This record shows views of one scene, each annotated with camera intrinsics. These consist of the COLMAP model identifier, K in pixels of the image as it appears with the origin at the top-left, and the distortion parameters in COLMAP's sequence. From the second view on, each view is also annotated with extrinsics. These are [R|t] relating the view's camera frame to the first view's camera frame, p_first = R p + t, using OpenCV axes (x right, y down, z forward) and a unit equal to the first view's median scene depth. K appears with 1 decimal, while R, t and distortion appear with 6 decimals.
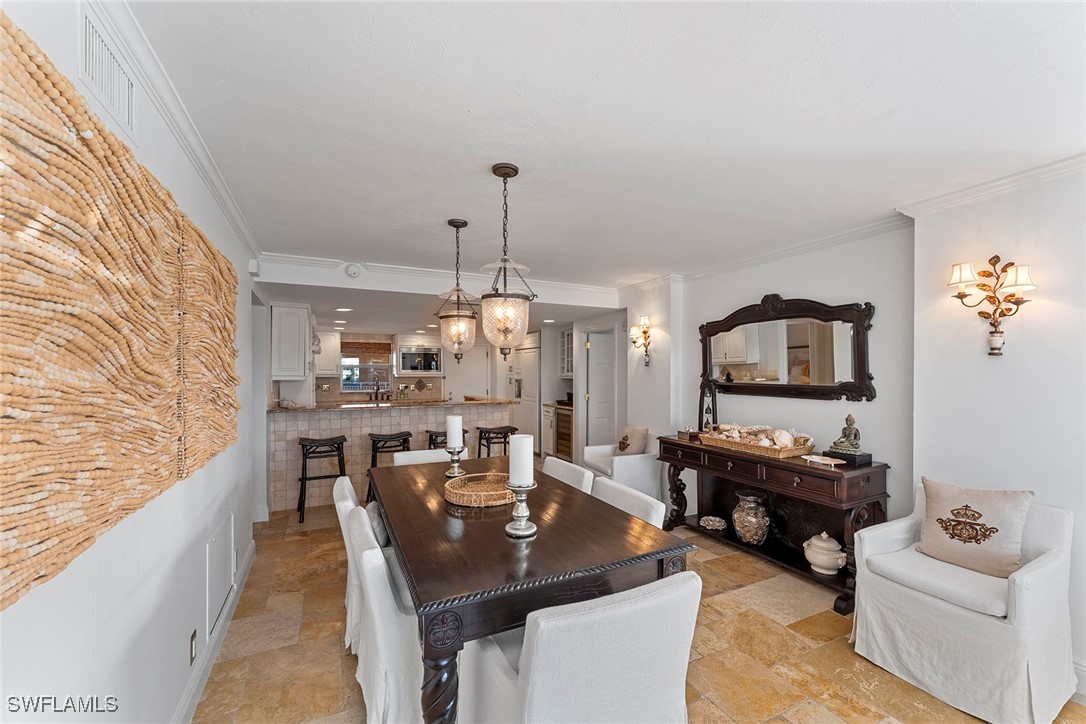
lens RADIAL K [[445.0, 0, 538.0], [0, 445.0, 369.8], [0, 0, 1]] dist [0.003690, 0.000102]
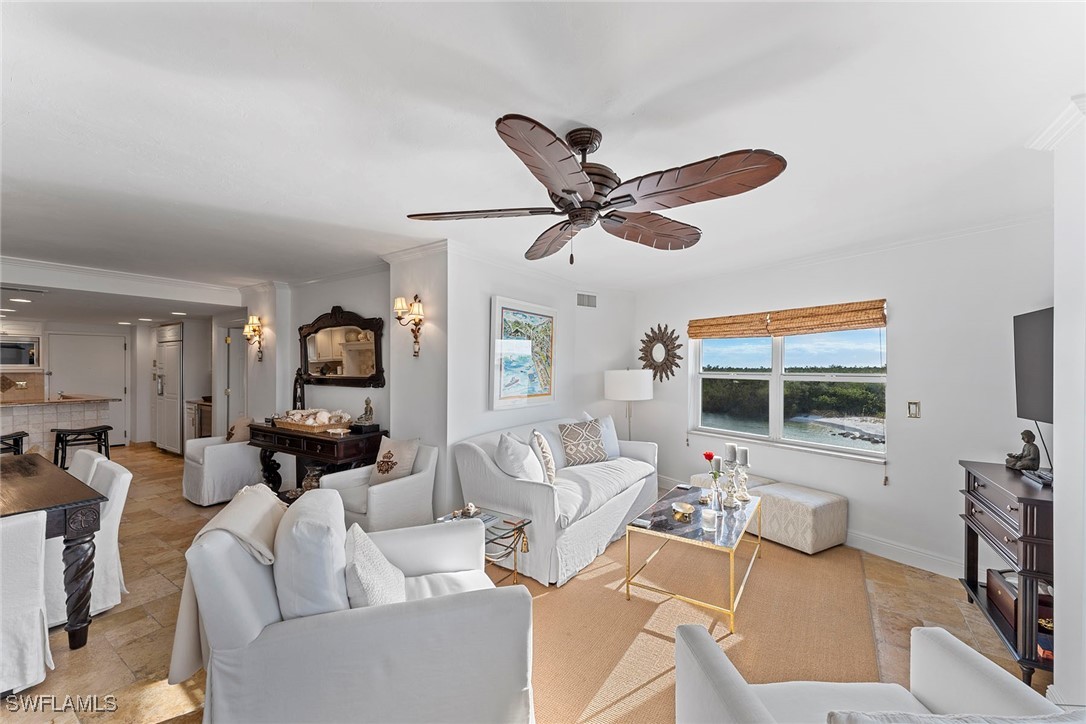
lens RADIAL K [[445.0, 0, 545.0], [0, 445.0, 360.2], [0, 0, 1]] dist [0.003690, 0.000102]
pose [[0.863508, 0.007654, 0.504278, 0.340989], [-0.002482, 0.999937, -0.010927, -0.001381], [-0.504330, 0.008184, 0.863472, -0.347788]]
